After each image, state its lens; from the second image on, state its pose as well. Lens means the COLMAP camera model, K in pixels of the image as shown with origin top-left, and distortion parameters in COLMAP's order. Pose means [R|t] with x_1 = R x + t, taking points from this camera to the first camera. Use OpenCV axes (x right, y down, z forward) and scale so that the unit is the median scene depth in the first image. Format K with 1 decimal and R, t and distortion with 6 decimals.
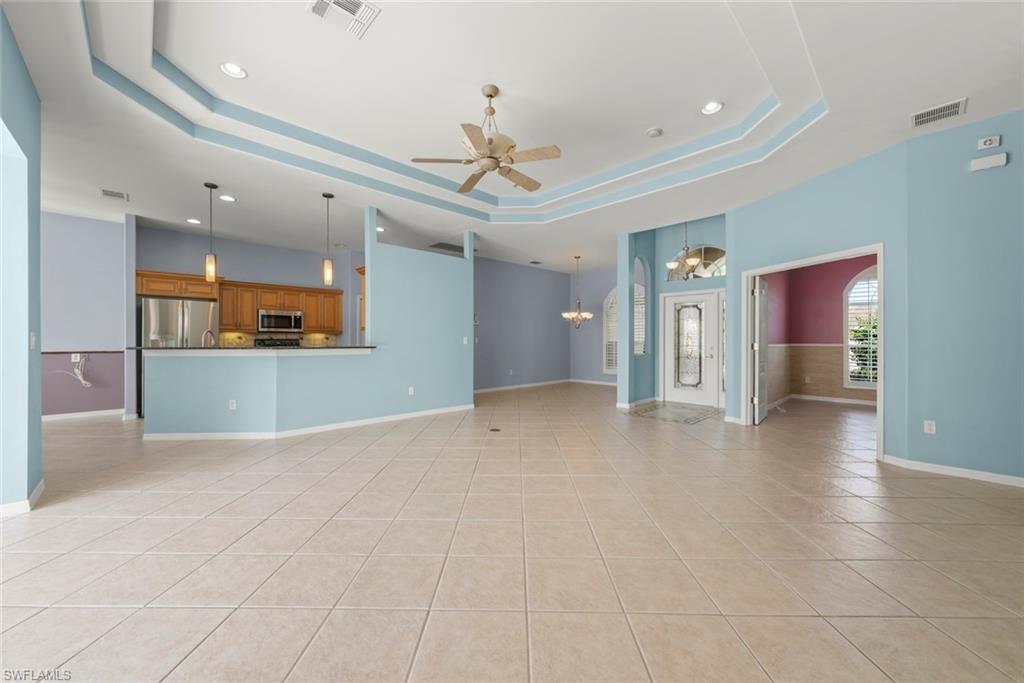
lens RADIAL K [[381.5, 0, 511.6], [0, 381.5, 341.3], [0, 0, 1]] dist [0.000353, -0.000133]
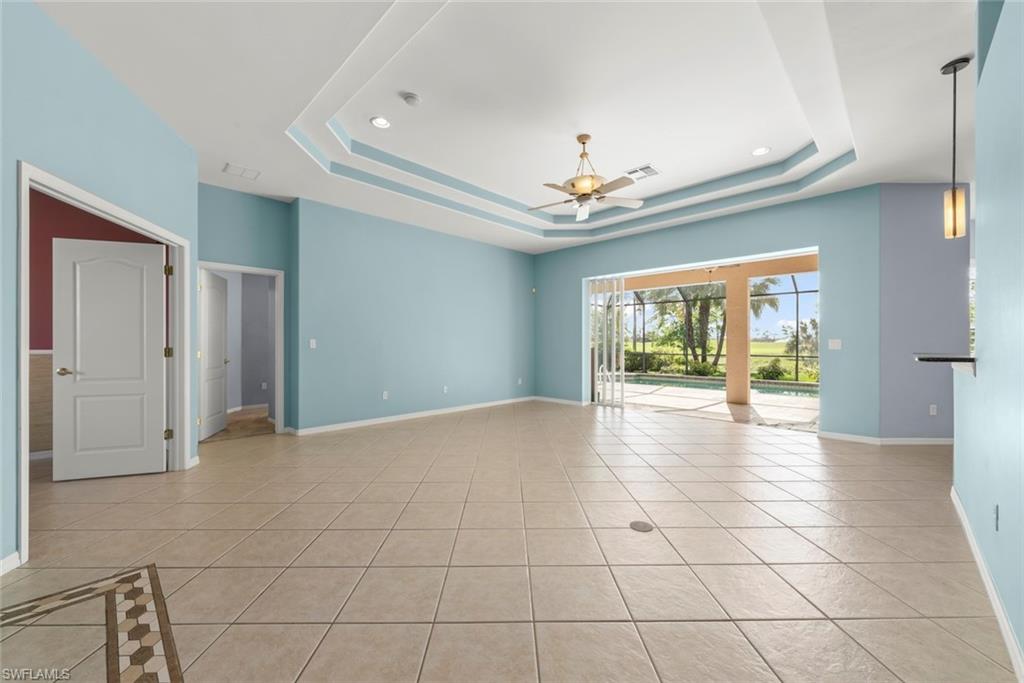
lens RADIAL K [[397.7, 0, 512.0], [0, 397.7, 341.5], [0, 0, 1]] dist [-0.000233, 0.000138]
pose [[-0.999788, -0.000304, -0.020577, 0.100484], [-0.000140, 0.999968, -0.007987, -0.001093], [0.020578, -0.007982, -0.999756, 1.072283]]
